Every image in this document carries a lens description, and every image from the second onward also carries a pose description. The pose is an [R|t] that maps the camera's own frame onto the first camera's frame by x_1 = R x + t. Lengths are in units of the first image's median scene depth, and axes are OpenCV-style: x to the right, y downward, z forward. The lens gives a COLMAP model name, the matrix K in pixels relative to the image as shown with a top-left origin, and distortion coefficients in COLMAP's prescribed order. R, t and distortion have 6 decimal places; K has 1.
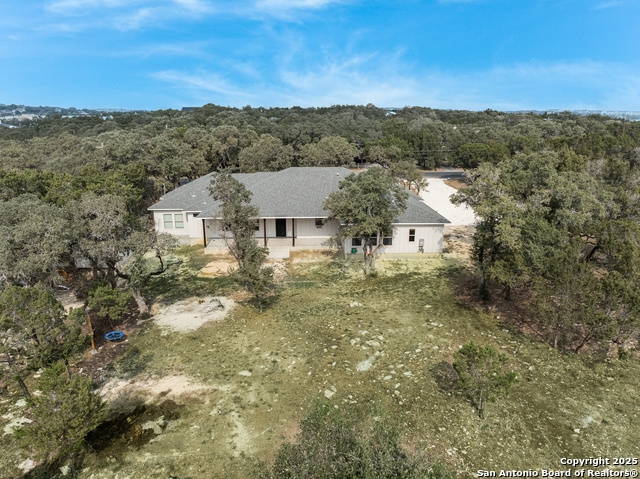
lens RADIAL K [[455.1, 0, 320.0], [0, 455.1, 239.5], [0, 0, 1]] dist [-0.066971, 0.034529]
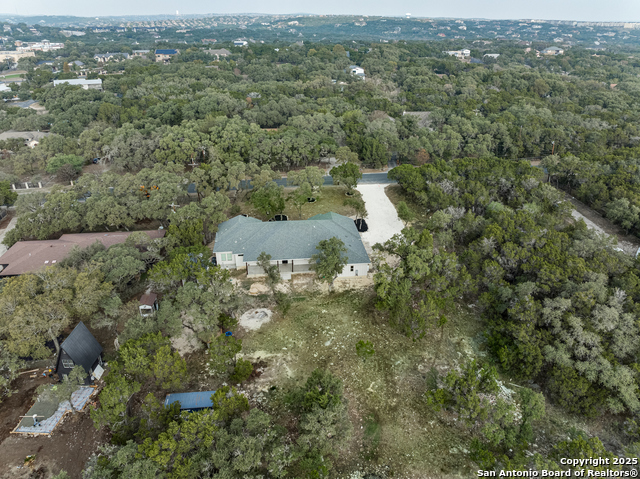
lens RADIAL K [[455.1, 0, 320.0], [0, 455.1, 239.5], [0, 0, 1]] dist [-0.066971, 0.034529]
pose [[0.997812, -0.031049, 0.058365, -0.070980], [0.019367, 0.981404, 0.190975, -0.686881], [-0.063210, -0.189427, 0.979858, -1.247232]]
